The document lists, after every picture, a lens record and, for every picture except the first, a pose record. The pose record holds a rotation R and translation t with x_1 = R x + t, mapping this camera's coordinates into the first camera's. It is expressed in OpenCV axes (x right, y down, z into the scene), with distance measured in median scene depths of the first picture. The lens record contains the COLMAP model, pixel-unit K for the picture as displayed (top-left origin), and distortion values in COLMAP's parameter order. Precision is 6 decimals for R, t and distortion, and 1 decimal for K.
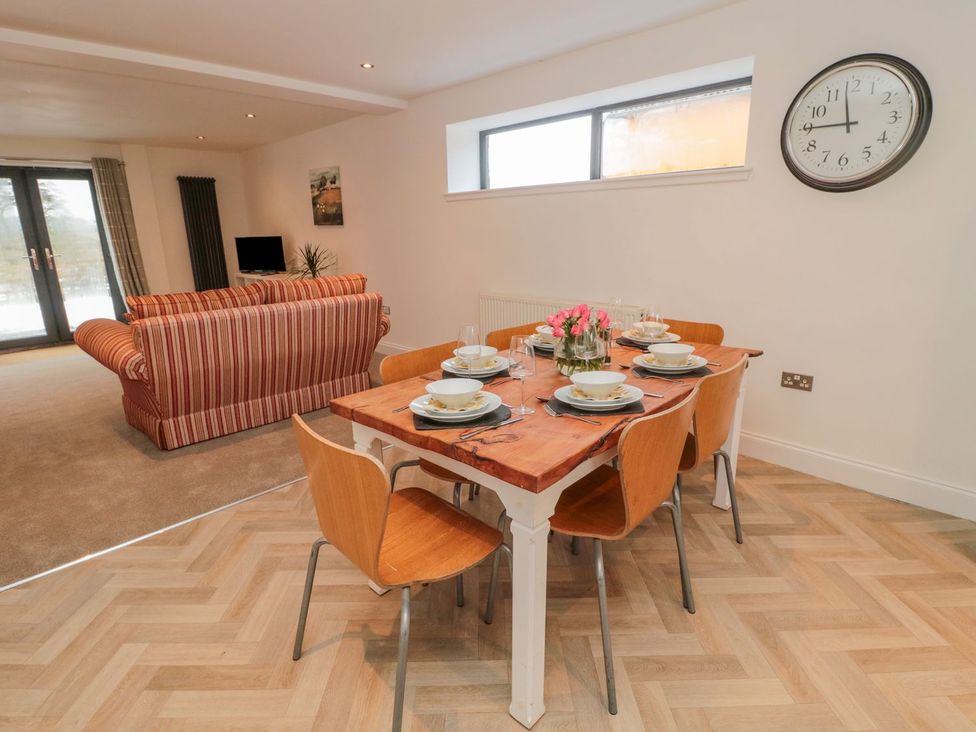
lens RADIAL K [[507.1, 0, 487.5], [0, 507.1, 362.5], [0, 0, 1]] dist [-0.013720, -0.001559]
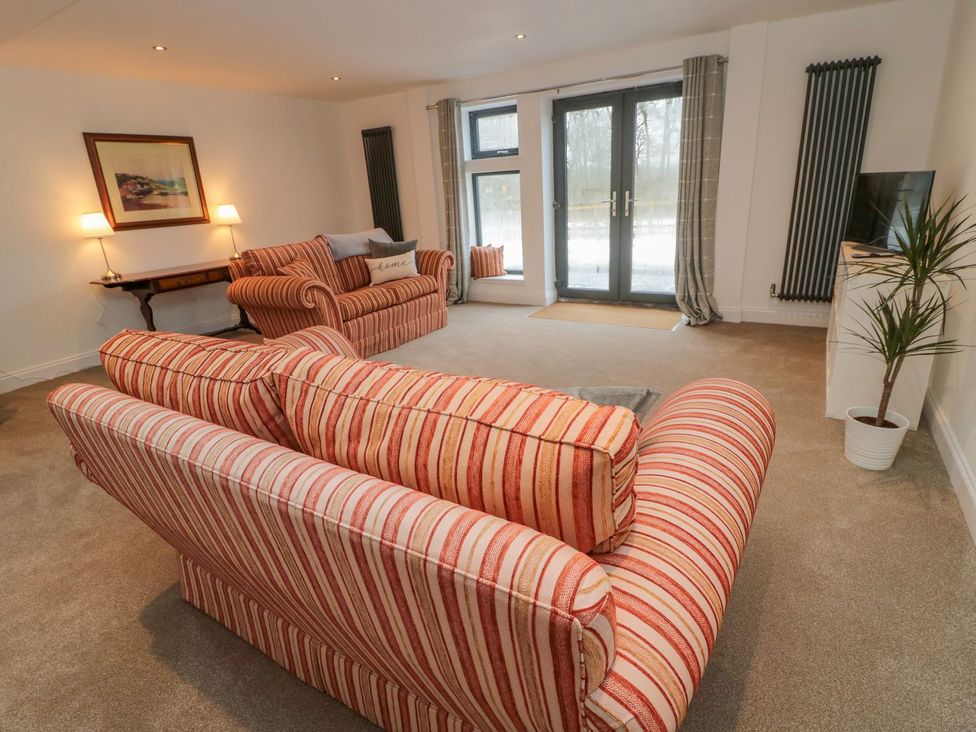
lens RADIAL K [[510.1, 0, 487.5], [0, 510.1, 360.5], [0, 0, 1]] dist [0.000764, -0.010567]
pose [[0.222569, 0.320801, -0.920625, -0.055129], [-0.196920, 0.939640, 0.279820, -0.156696], [0.954822, 0.119010, 0.272307, 0.587875]]
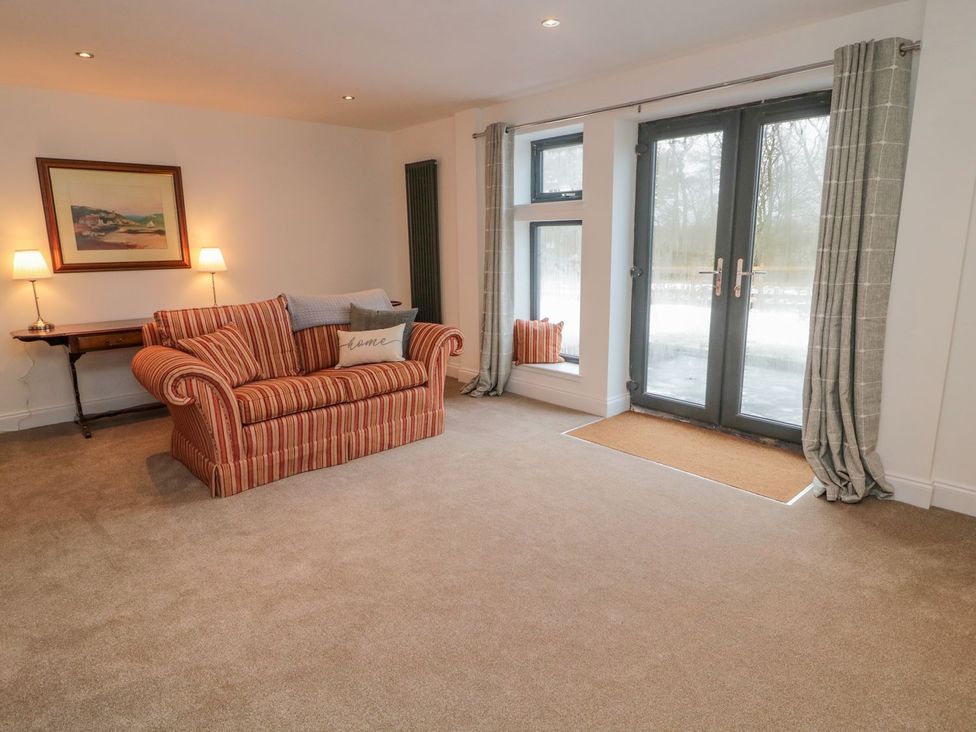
lens RADIAL K [[572.1, 0, 486.8], [0, 572.1, 359.5], [0, 0, 1]] dist [0.001364, -0.008628]
pose [[-0.056951, 0.228111, -0.971968, -0.256206], [-0.240402, 0.941770, 0.235110, -0.208816], [0.969001, 0.247053, 0.001204, 0.779161]]
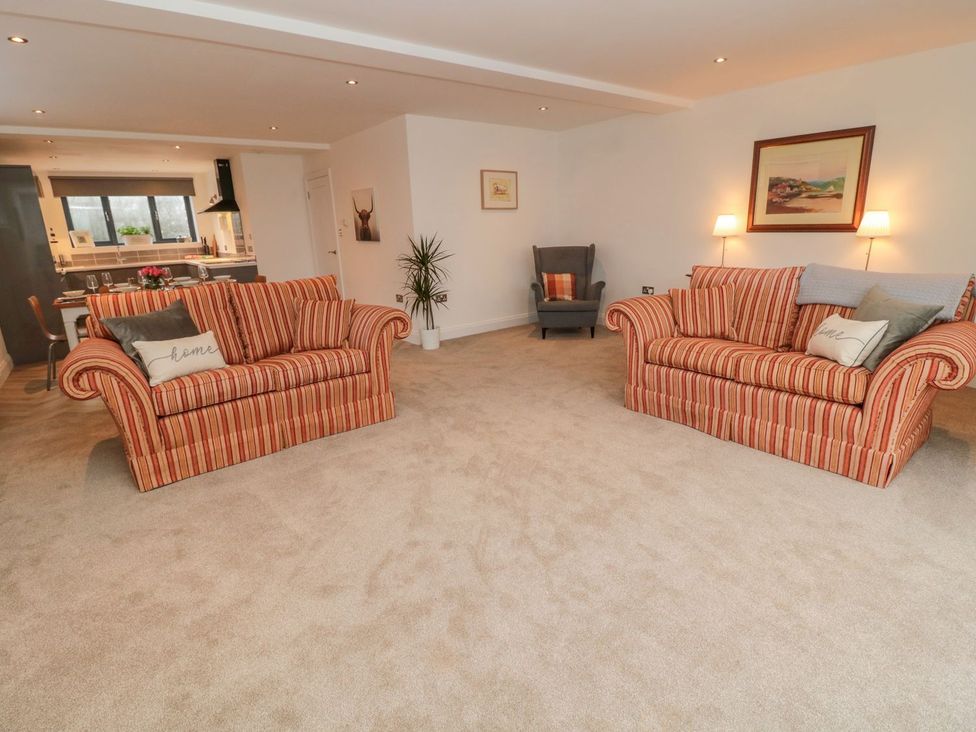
lens RADIAL K [[510.1, 0, 486.3], [0, 510.1, 358.6], [0, 0, 1]] dist [0.000764, -0.010567]
pose [[-0.990453, 0.020630, 0.136299, -0.629535], [0.085522, 0.867415, 0.490180, -0.276418], [-0.108115, 0.497157, -0.860899, 1.088691]]
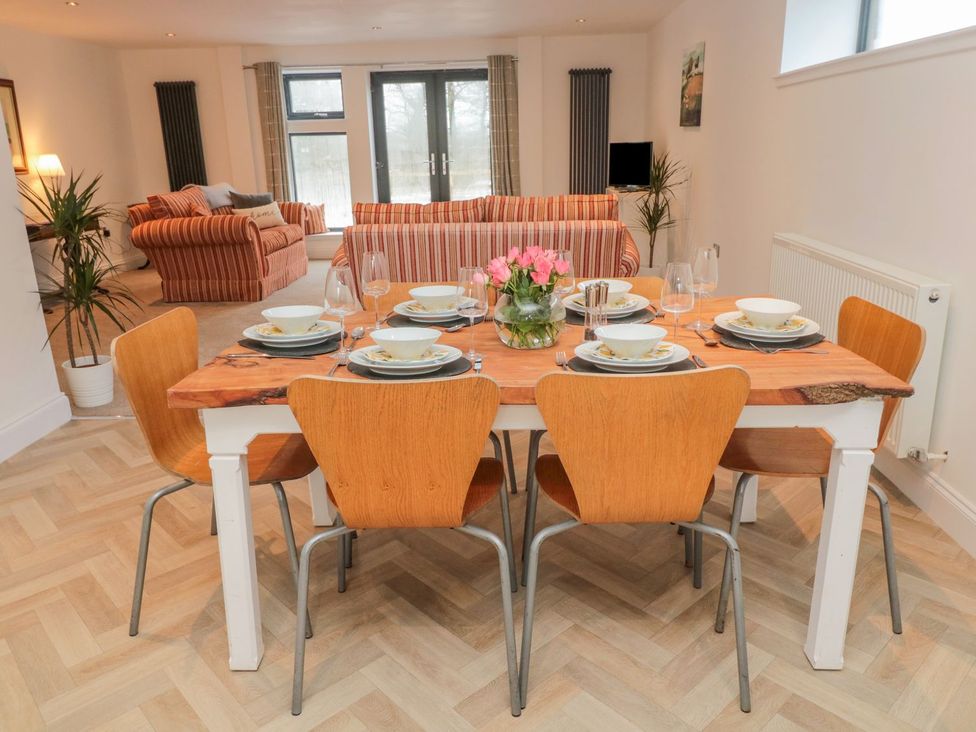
lens RADIAL K [[724.1, 0, 489.5], [0, 724.1, 361.9], [0, 0, 1]] dist [-0.000964, -0.011881]
pose [[0.672555, 0.214156, -0.708383, 0.288881], [-0.176909, 0.975987, 0.127096, -0.023993], [0.718591, 0.039840, 0.694291, 0.088808]]
